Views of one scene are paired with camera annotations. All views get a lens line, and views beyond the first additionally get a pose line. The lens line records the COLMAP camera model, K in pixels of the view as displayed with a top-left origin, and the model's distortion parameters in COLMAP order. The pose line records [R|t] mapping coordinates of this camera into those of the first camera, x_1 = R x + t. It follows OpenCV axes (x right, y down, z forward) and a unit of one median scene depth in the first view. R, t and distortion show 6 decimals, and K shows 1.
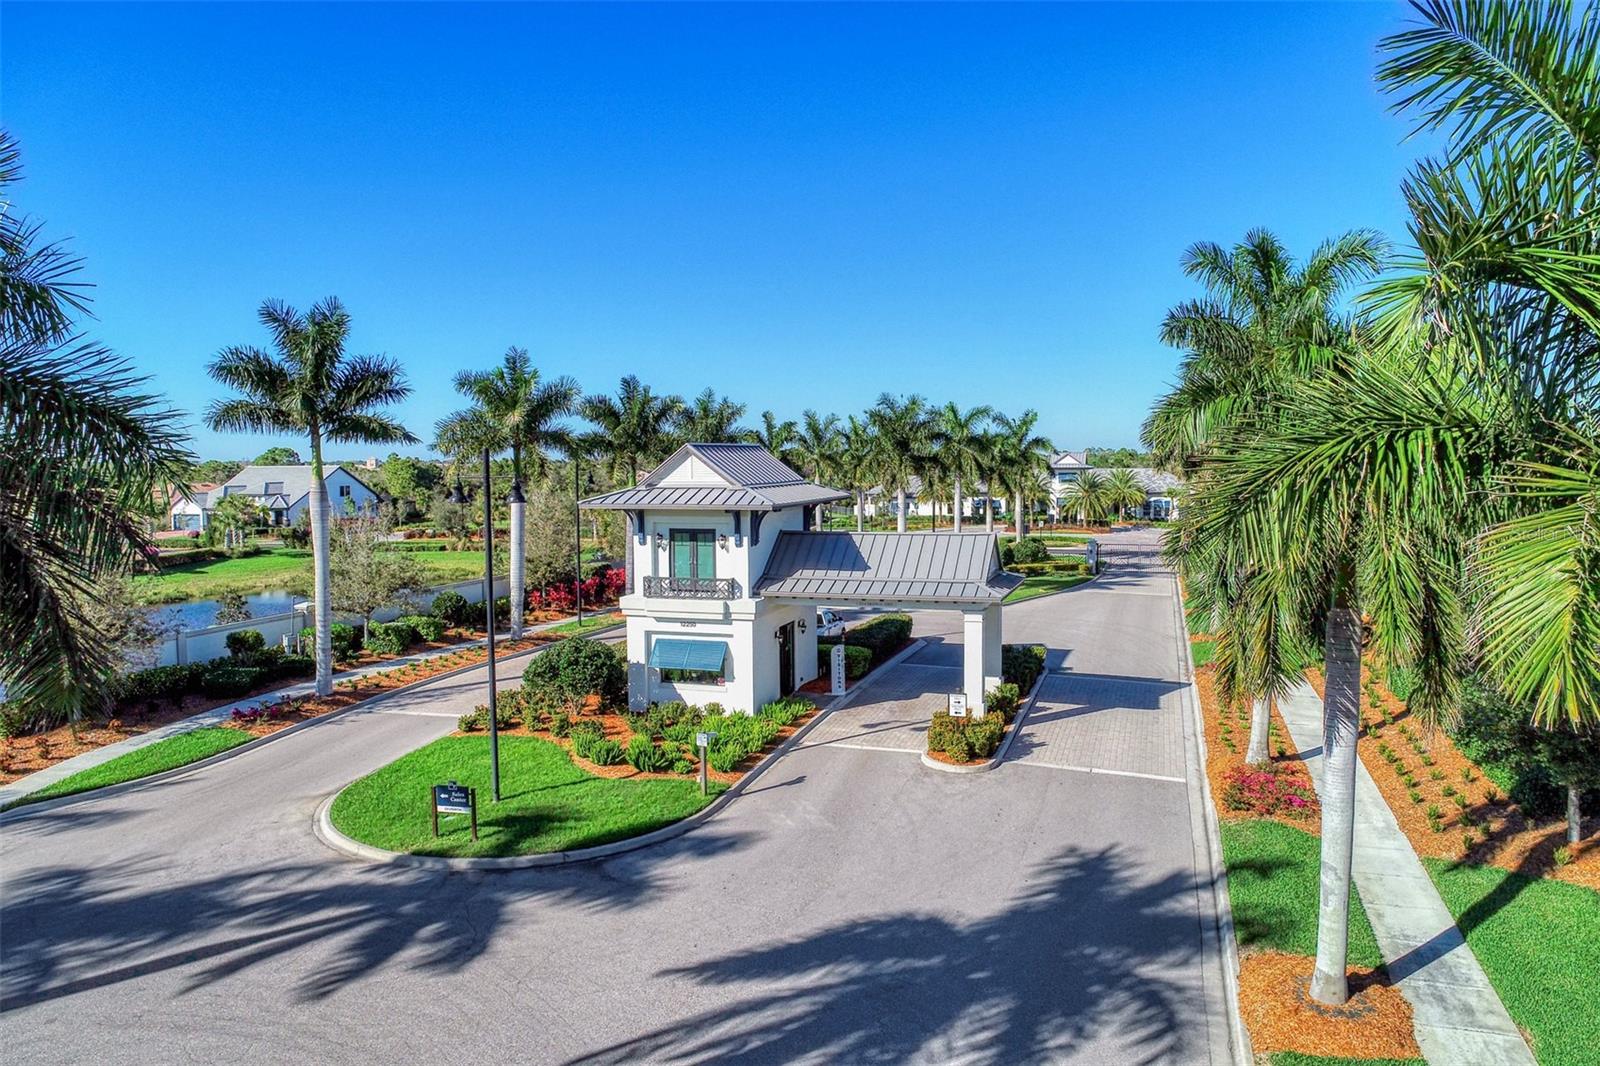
lens RADIAL K [[1139.4, 0, 800.0], [0, 1139.4, 533.0], [0, 0, 1]] dist [-0.007473, -0.000974]
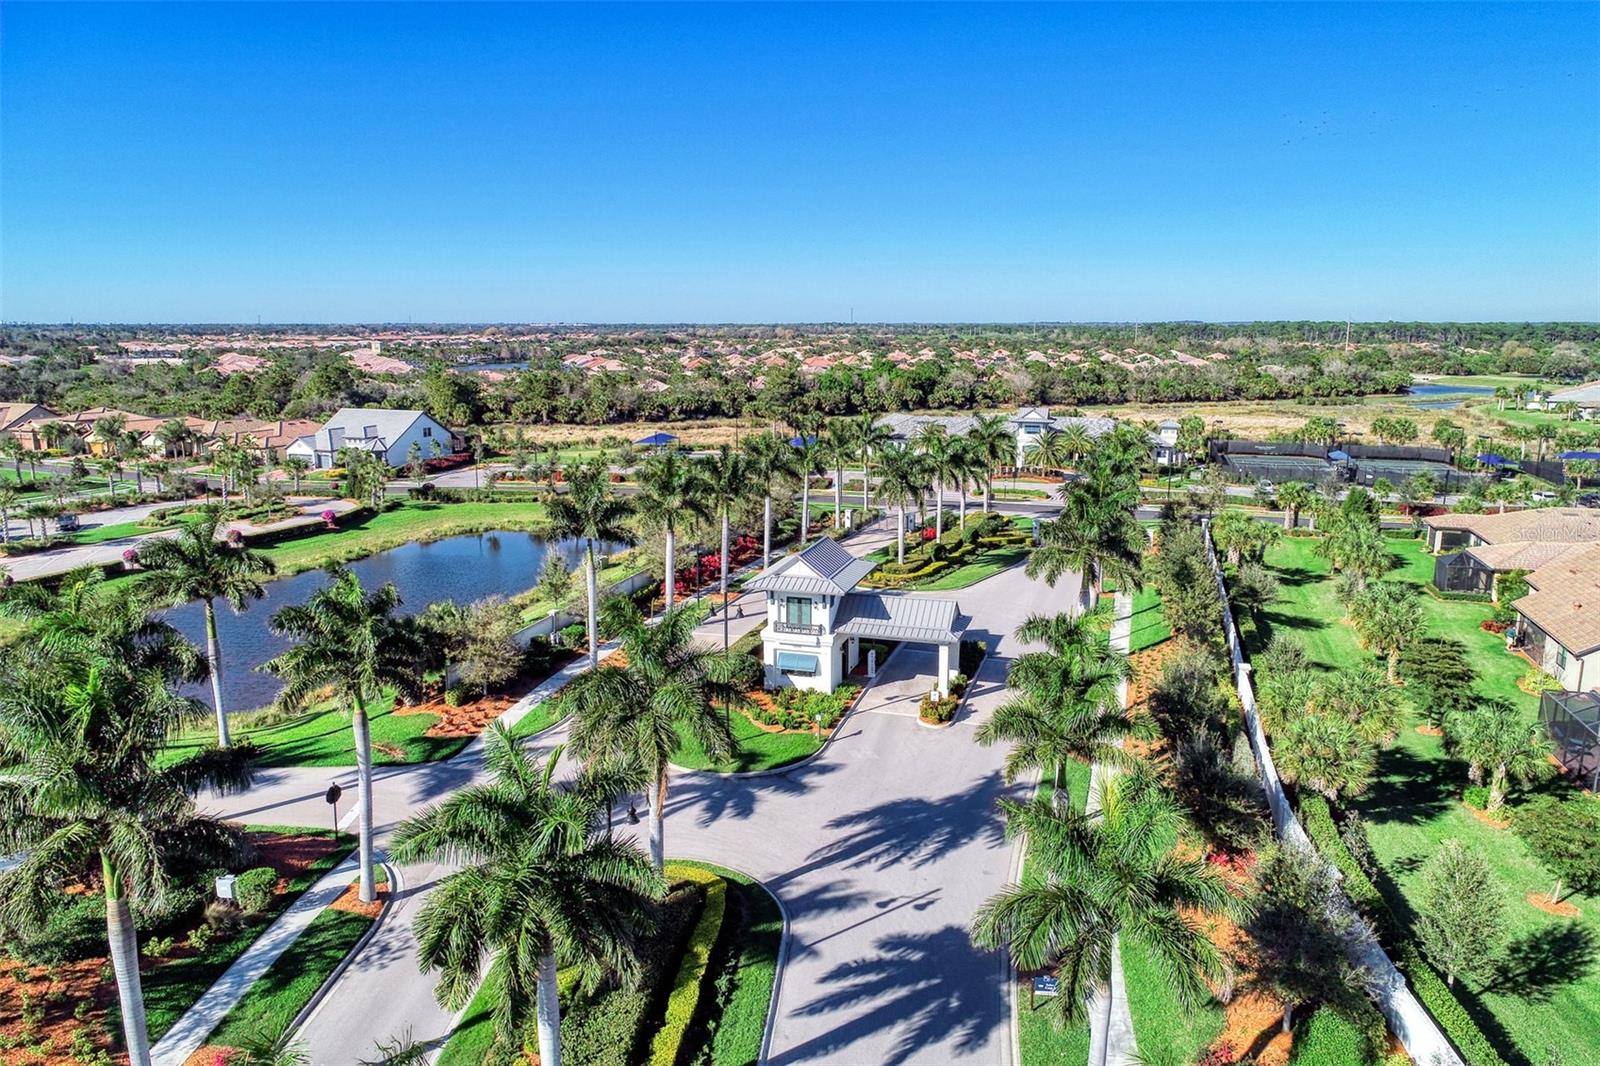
lens RADIAL K [[1139.4, 0, 800.0], [0, 1139.4, 533.0], [0, 0, 1]] dist [-0.007473, -0.000974]
pose [[0.999884, 0.004754, 0.014497, -0.123199], [-0.006437, 0.992947, 0.118381, -0.344001], [-0.013832, -0.118460, 0.992862, -0.909141]]
